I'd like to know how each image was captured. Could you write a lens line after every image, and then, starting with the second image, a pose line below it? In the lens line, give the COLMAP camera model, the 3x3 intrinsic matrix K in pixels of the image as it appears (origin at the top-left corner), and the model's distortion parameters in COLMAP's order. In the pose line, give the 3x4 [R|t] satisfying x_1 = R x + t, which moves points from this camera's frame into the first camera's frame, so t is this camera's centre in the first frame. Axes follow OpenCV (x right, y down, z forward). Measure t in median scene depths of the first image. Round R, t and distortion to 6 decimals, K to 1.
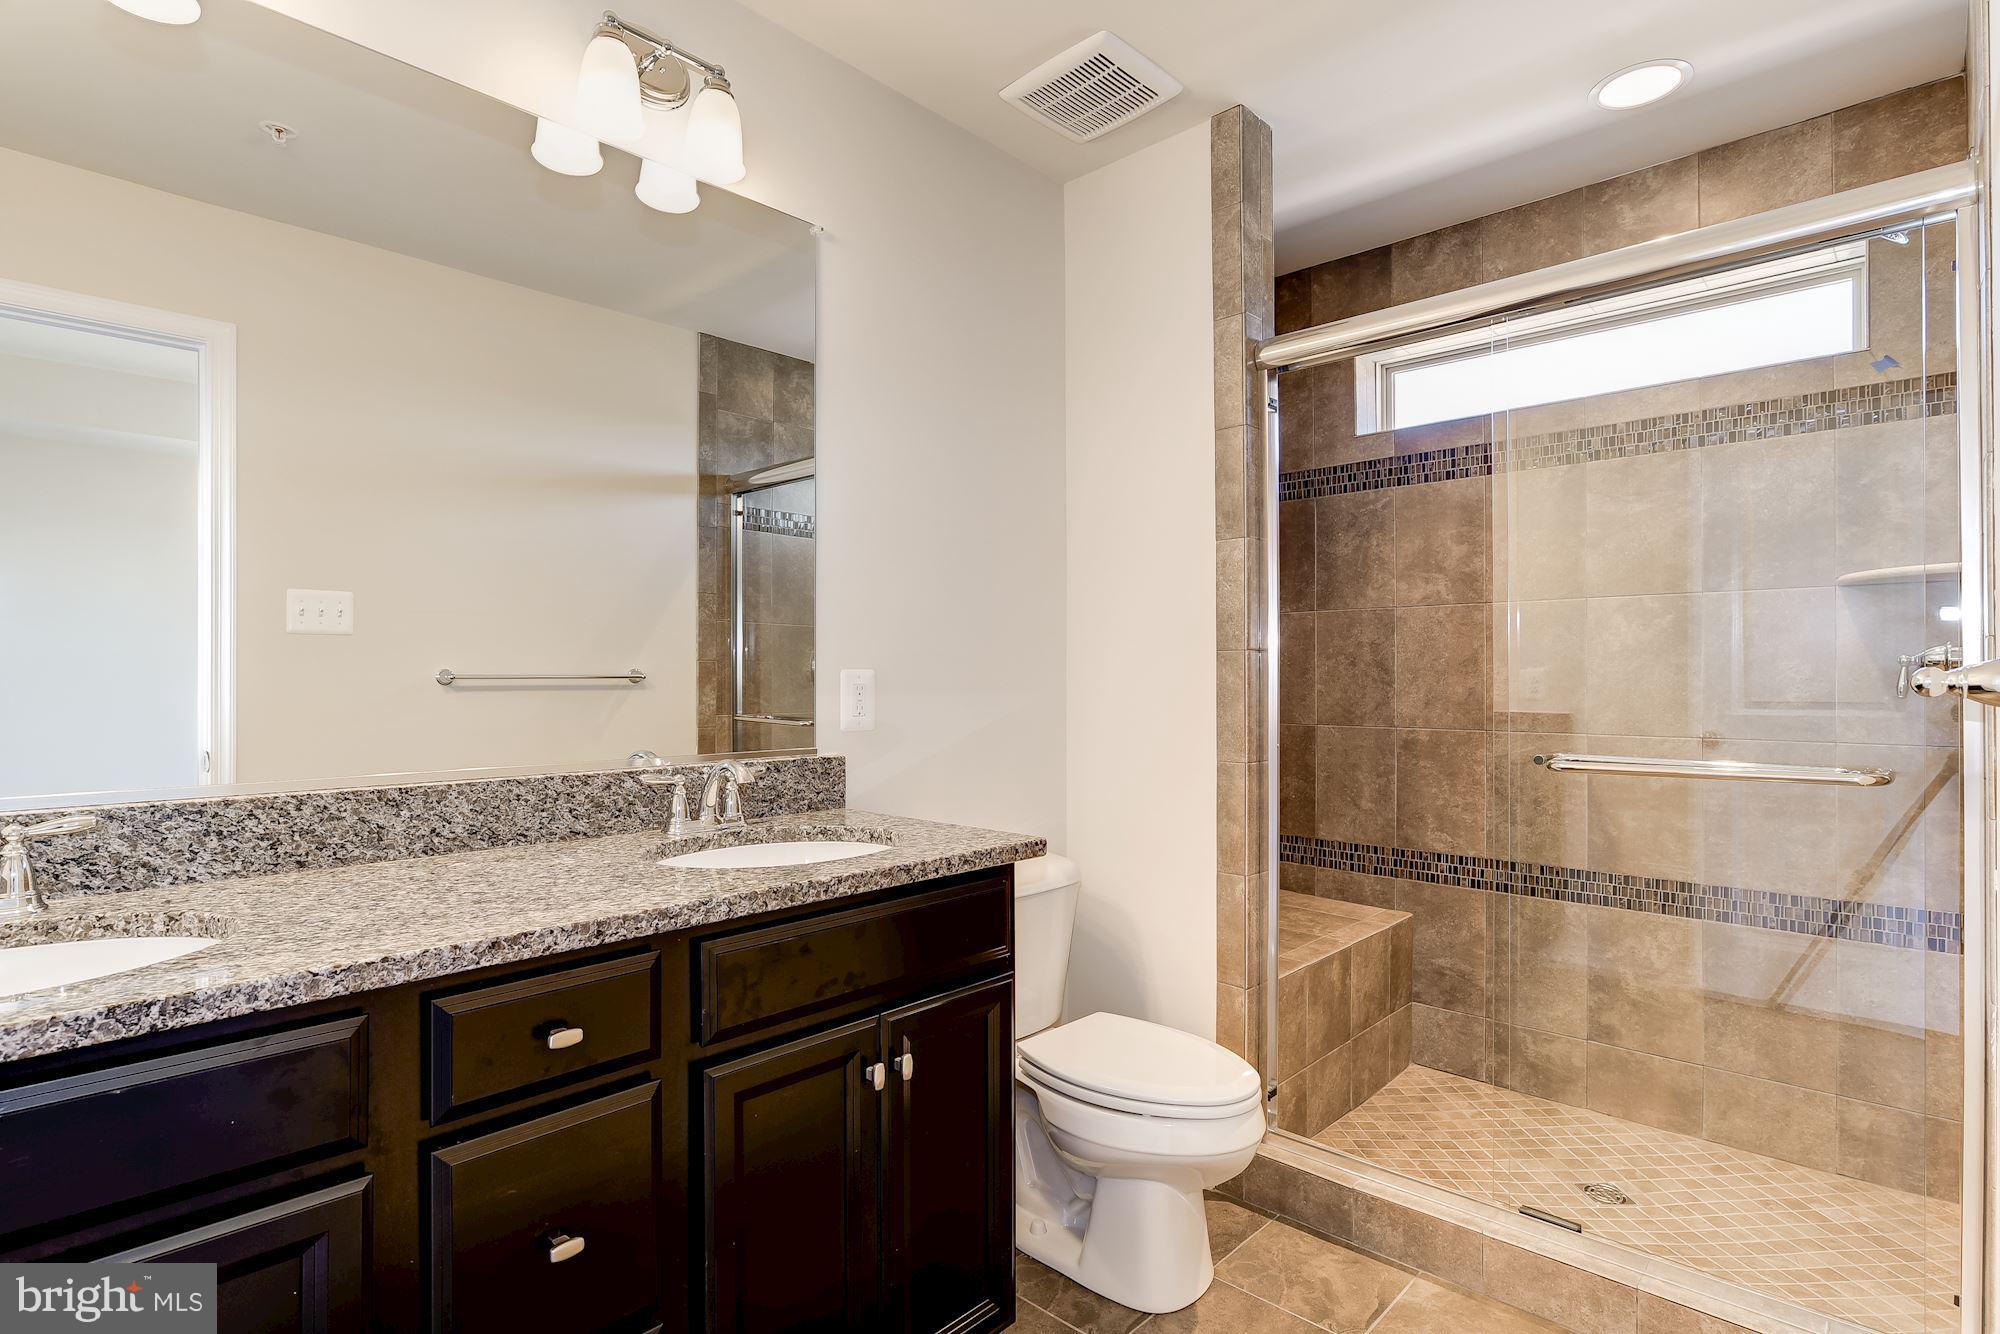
lens RADIAL K [[1002.6, 0, 1003.0], [0, 1002.6, 678.9], [0, 0, 1]] dist [-0.009713, 0.003630]
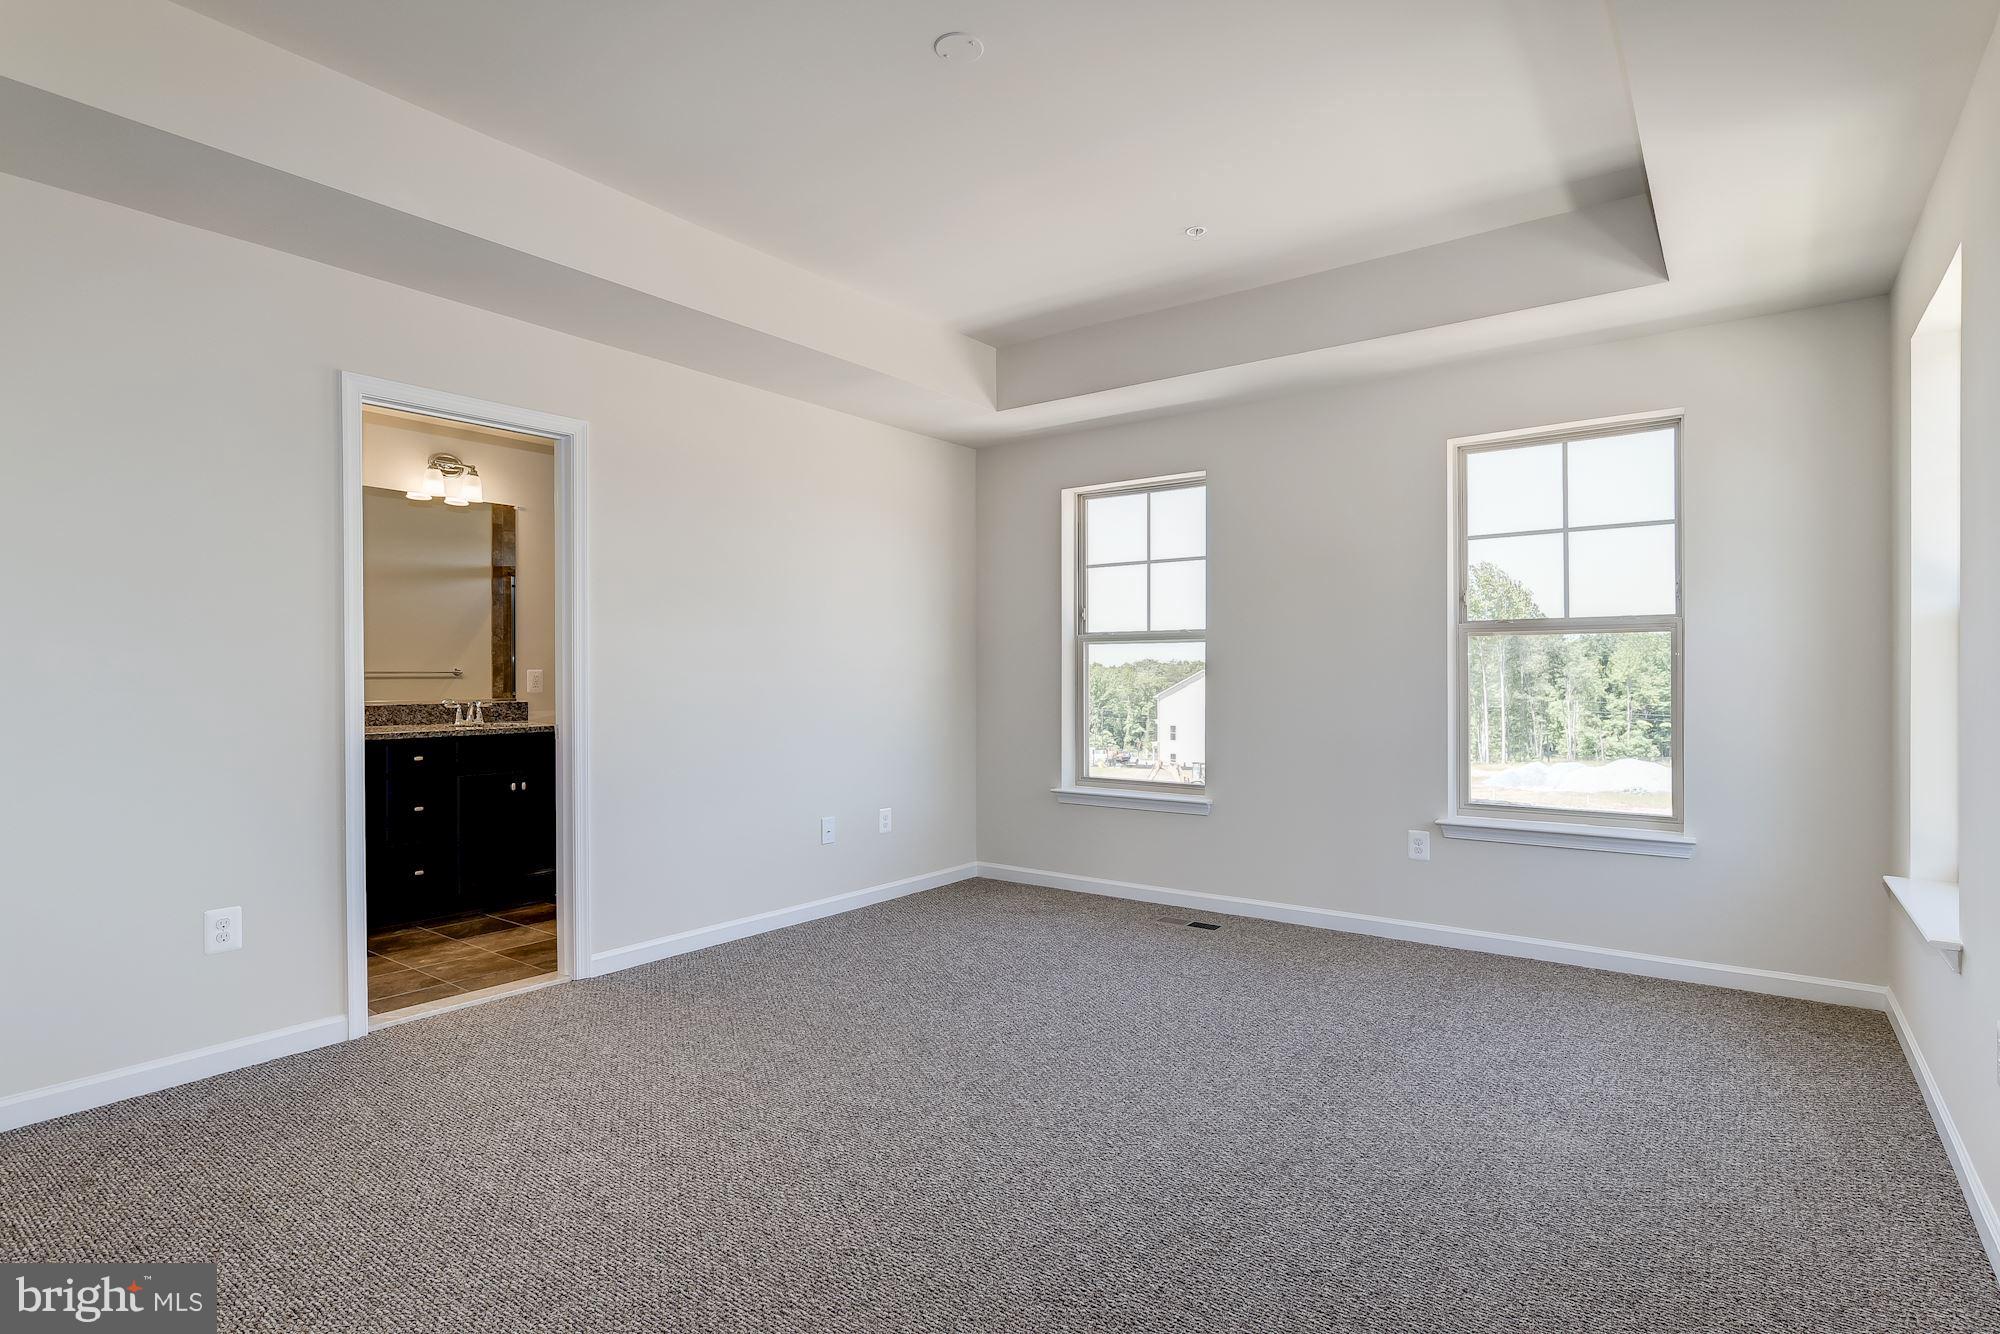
lens RADIAL K [[1002.6, 0, 997.9], [0, 1002.6, 676.9], [0, 0, 1]] dist [-0.009713, 0.003630]
pose [[0.993581, 0.001726, 0.113112, 0.443663], [-0.001727, 0.999999, -0.000086, 0.004878], [-0.113112, -0.000110, 0.993582, -1.015890]]
